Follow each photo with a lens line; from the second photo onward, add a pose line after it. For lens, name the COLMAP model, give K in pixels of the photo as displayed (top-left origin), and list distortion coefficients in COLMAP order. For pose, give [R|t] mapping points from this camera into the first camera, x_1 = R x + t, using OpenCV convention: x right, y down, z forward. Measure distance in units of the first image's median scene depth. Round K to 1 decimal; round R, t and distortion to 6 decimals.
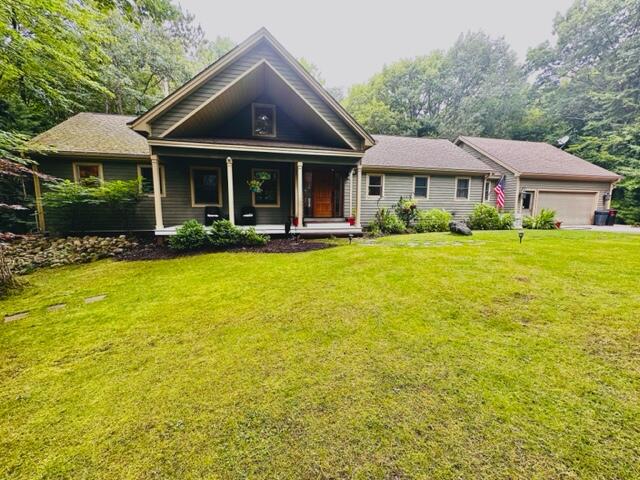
lens RADIAL K [[256.4, 0, 320.0], [0, 256.4, 240.0], [0, 0, 1]] dist [-0.000745, 0.000205]
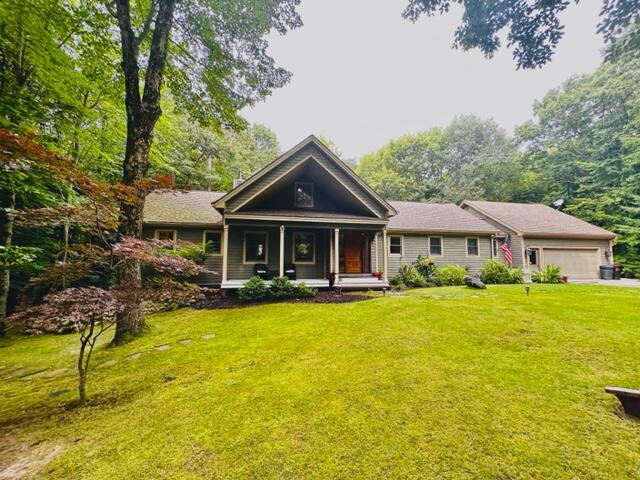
lens RADIAL K [[256.4, 0, 320.0], [0, 256.4, 240.0], [0, 0, 1]] dist [-0.000745, 0.000205]
pose [[0.999440, -0.004436, -0.033173, -0.091225], [-0.002372, 0.979300, -0.202403, 0.001308], [0.033384, 0.202368, 0.978740, -0.156433]]
